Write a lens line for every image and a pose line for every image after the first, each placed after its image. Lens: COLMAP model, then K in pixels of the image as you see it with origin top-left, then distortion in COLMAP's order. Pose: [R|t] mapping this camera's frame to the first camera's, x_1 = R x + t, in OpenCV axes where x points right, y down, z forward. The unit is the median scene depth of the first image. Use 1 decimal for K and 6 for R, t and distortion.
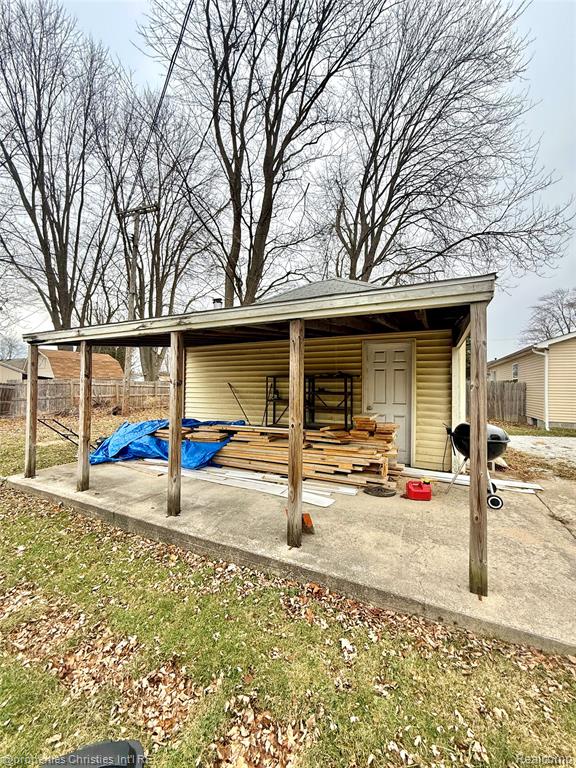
lens RADIAL K [[305.9, 0, 288.9], [0, 305.9, 380.2], [0, 0, 1]] dist [-0.002033, 0.000471]
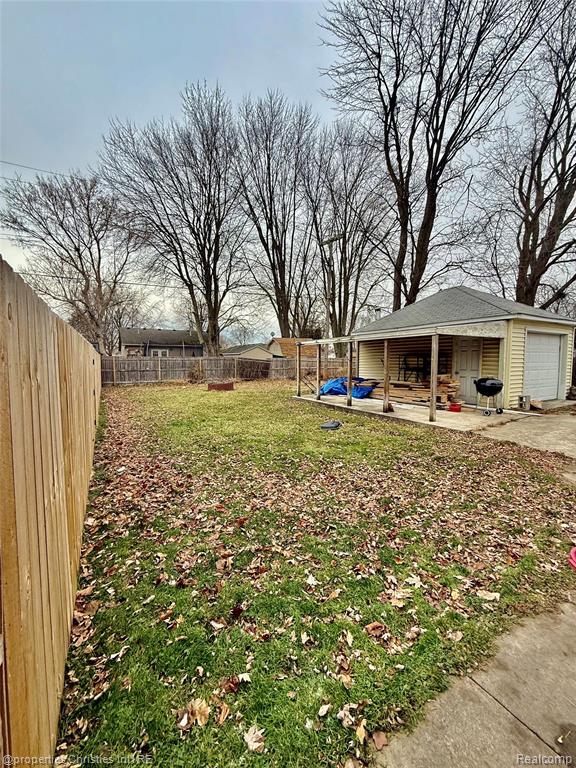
lens RADIAL K [[305.9, 0, 284.4], [0, 305.9, 380.3], [0, 0, 1]] dist [-0.002033, 0.000471]
pose [[0.822544, 0.023675, -0.568208, 0.139827], [0.022532, 0.996992, 0.074159, -0.005771], [0.568255, -0.073802, 0.819536, -0.314173]]
